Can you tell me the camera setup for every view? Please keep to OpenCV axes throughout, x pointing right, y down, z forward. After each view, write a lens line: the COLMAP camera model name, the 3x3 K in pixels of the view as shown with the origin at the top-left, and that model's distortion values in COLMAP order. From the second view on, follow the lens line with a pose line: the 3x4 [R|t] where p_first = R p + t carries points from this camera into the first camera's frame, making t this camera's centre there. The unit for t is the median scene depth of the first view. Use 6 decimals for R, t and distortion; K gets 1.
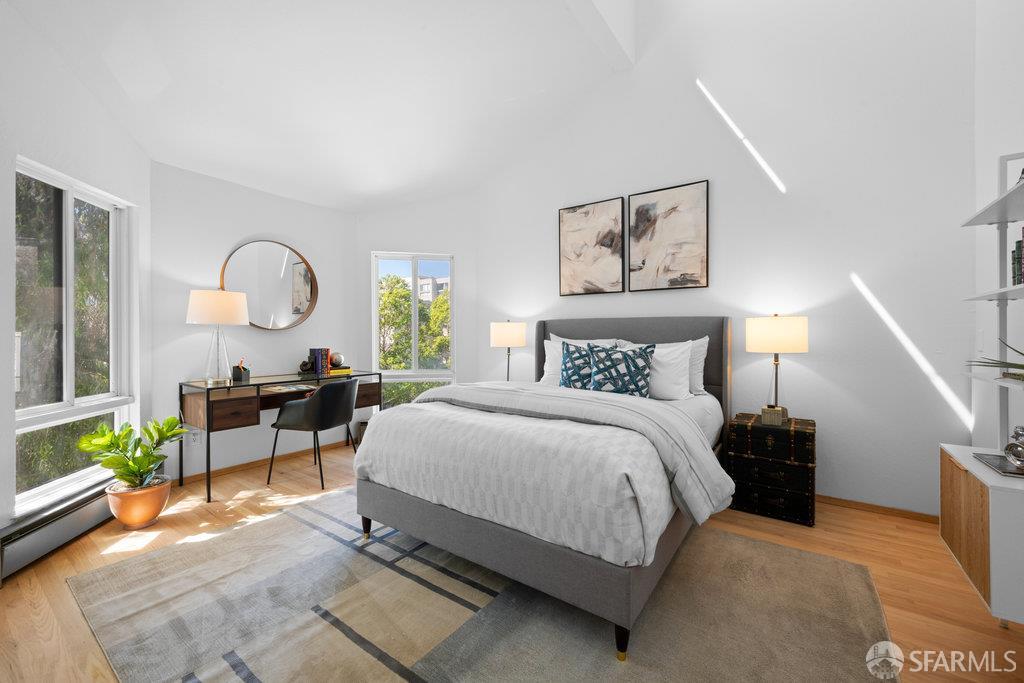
lens RADIAL K [[402.9, 0, 507.9], [0, 402.9, 336.5], [0, 0, 1]] dist [-0.001180, -0.000098]
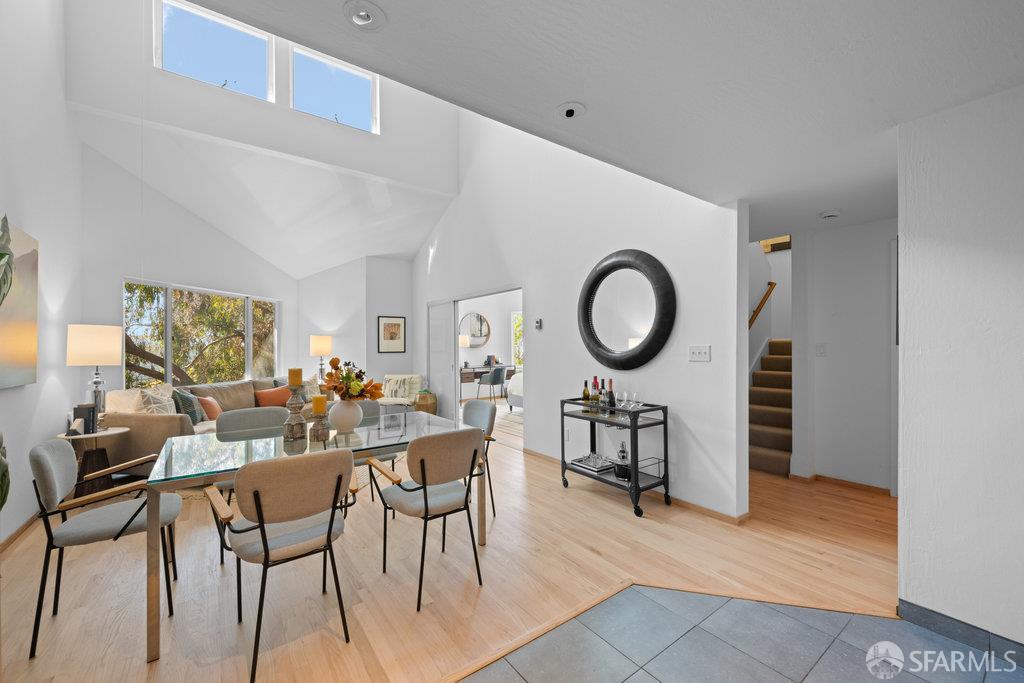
lens RADIAL K [[402.9, 0, 511.5], [0, 402.9, 343.6], [0, 0, 1]] dist [-0.001180, -0.000098]
pose [[0.949854, 0.002752, -0.312680, 0.425243], [-0.004876, 0.999970, -0.006012, -0.027936], [0.312655, 0.007235, 0.949839, -1.322914]]
